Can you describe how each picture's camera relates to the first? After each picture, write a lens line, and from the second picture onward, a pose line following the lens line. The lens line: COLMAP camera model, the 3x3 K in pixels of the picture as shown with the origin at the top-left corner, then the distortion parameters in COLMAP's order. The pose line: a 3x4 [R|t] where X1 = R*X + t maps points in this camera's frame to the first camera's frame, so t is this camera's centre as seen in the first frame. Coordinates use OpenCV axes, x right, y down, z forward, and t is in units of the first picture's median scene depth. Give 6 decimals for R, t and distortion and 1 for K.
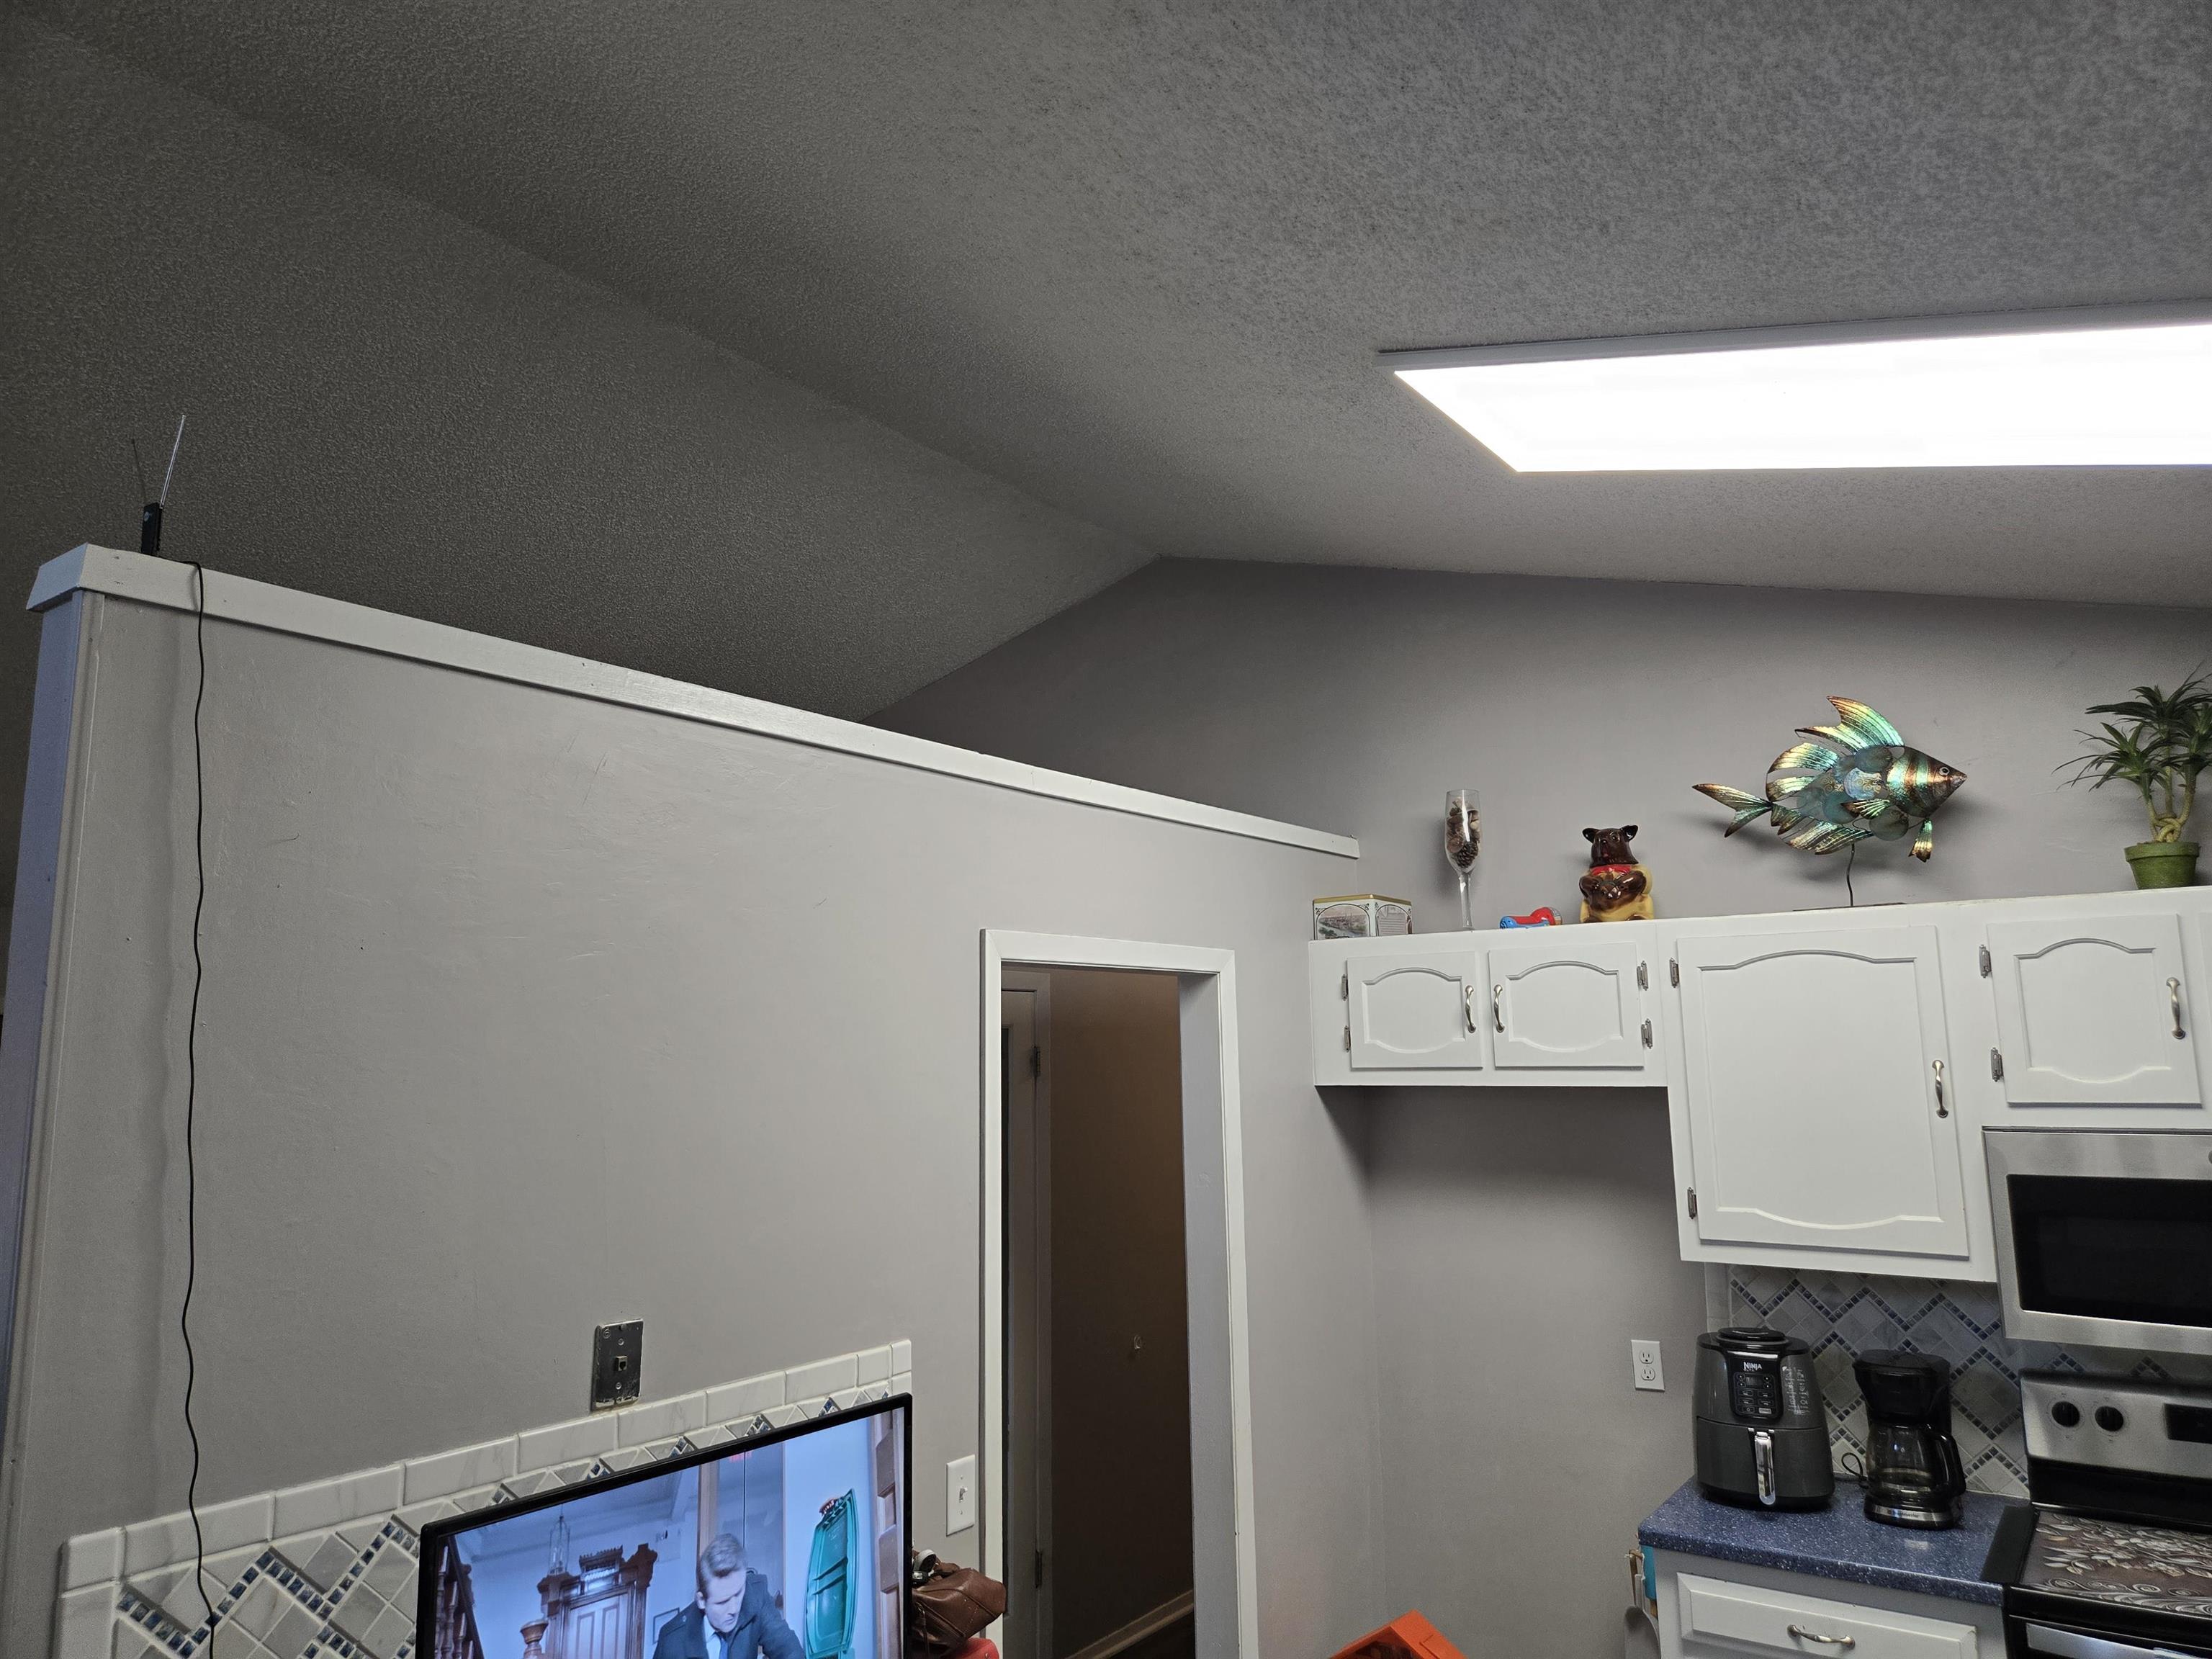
lens RADIAL K [[1485.9, 0, 1114.4], [0, 1485.9, 836.7], [0, 0, 1]] dist [0.101814, -0.096252]
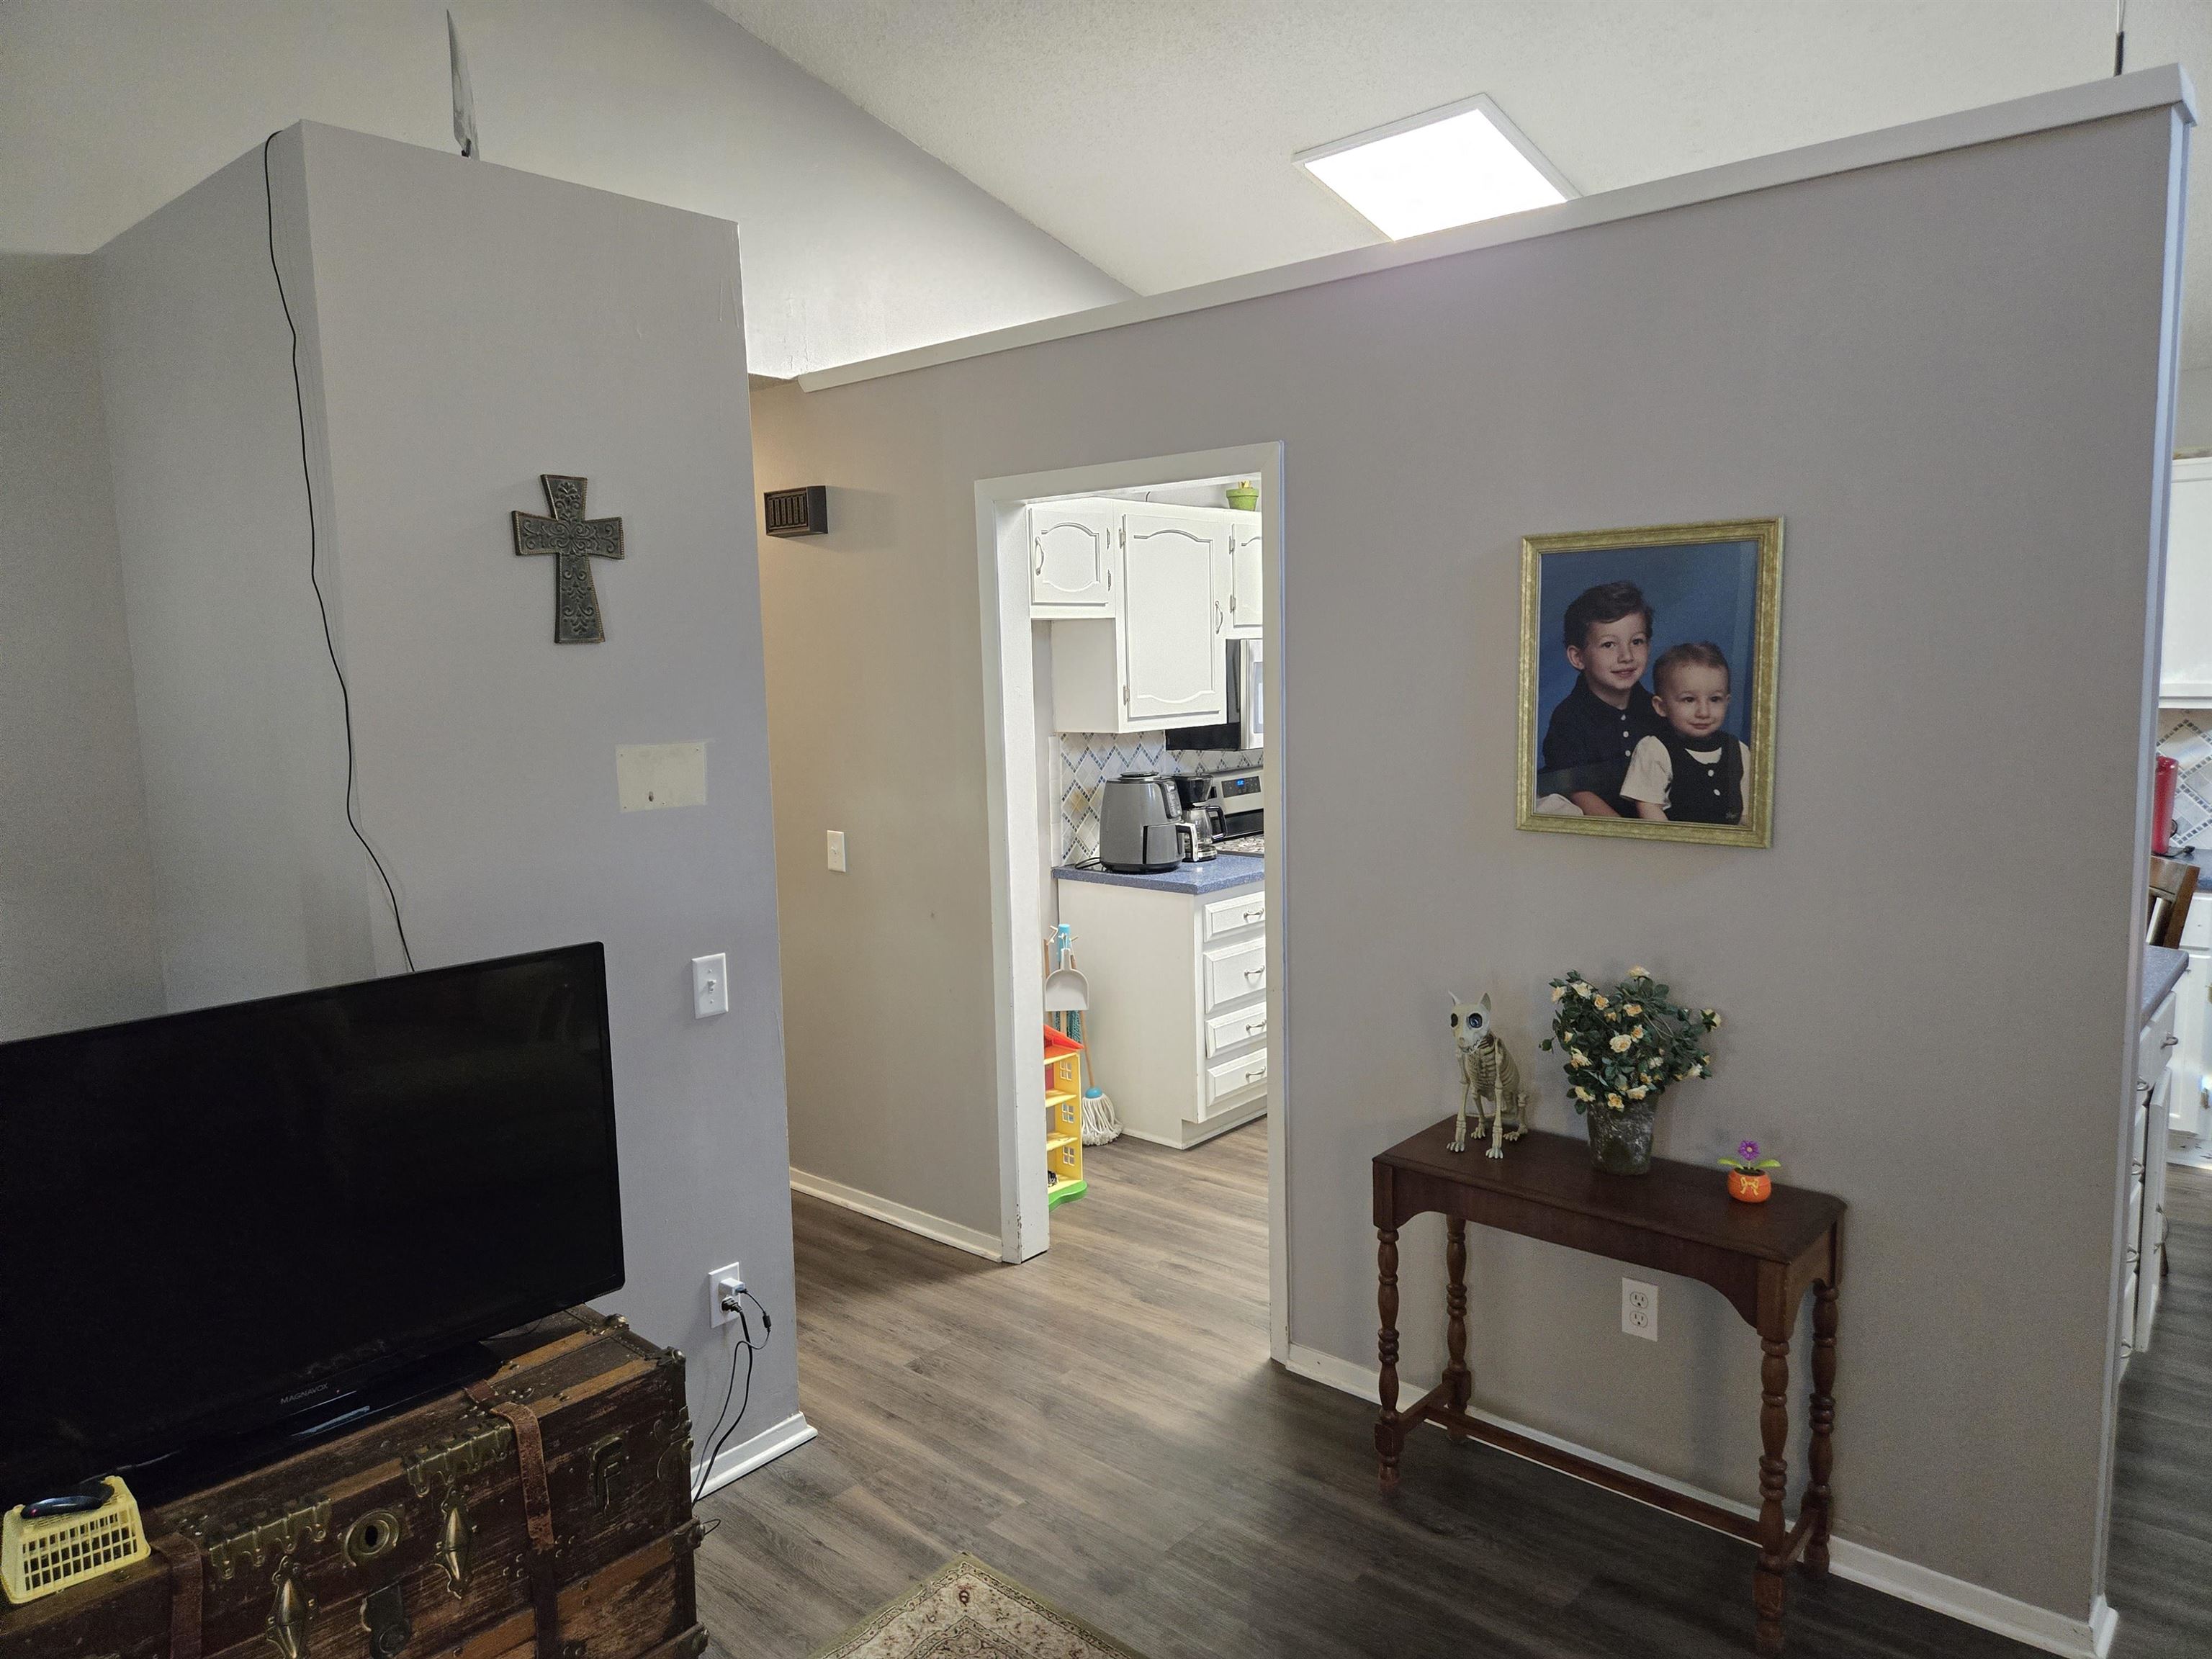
lens RADIAL K [[1485.9, 0, 1114.4], [0, 1485.9, 836.7], [0, 0, 1]] dist [0.101814, -0.096252]
pose [[0.085876, -0.118107, 0.989281, -1.075256], [-0.128764, 0.983305, 0.128572, 0.188745], [-0.987950, -0.138425, 0.069235, 0.871008]]
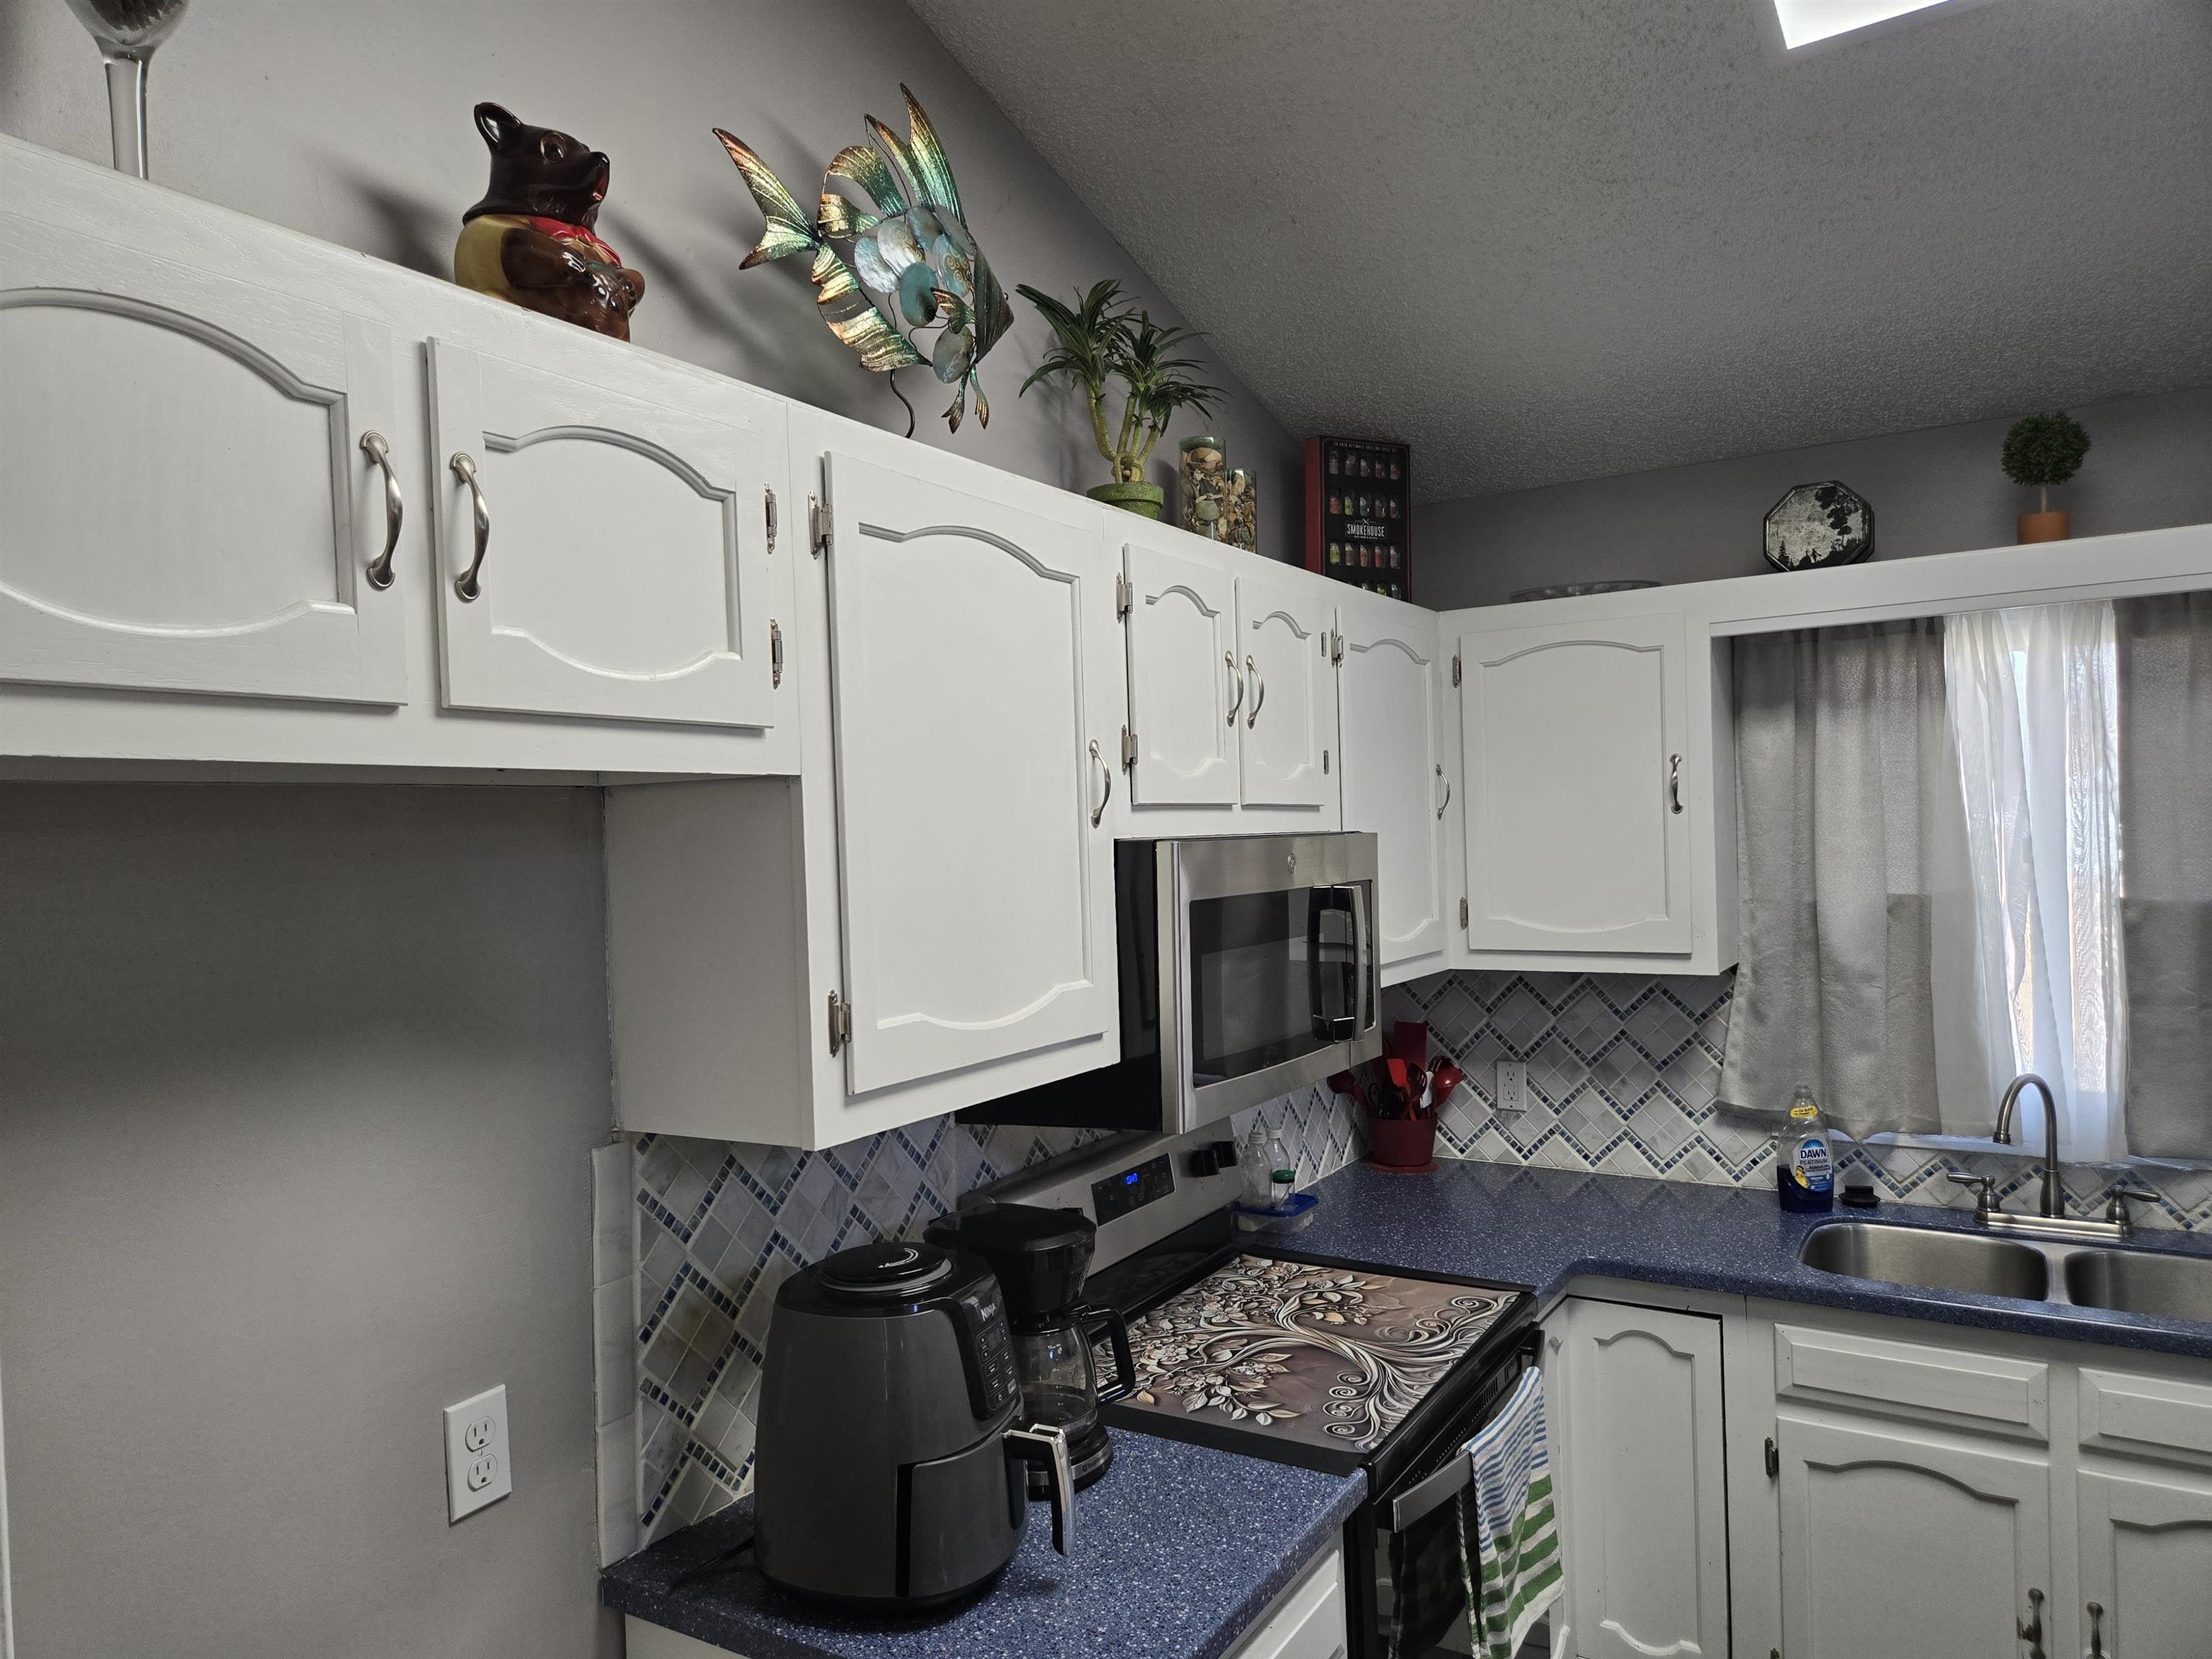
lens RADIAL K [[1485.9, 0, 1114.4], [0, 1485.9, 836.7], [0, 0, 1]] dist [0.101814, -0.096252]
pose [[-0.078517, 0.014344, 0.996810, -0.078984], [-0.118416, 0.992683, -0.023612, 0.182931], [-0.989855, -0.119892, -0.076243, 0.937786]]
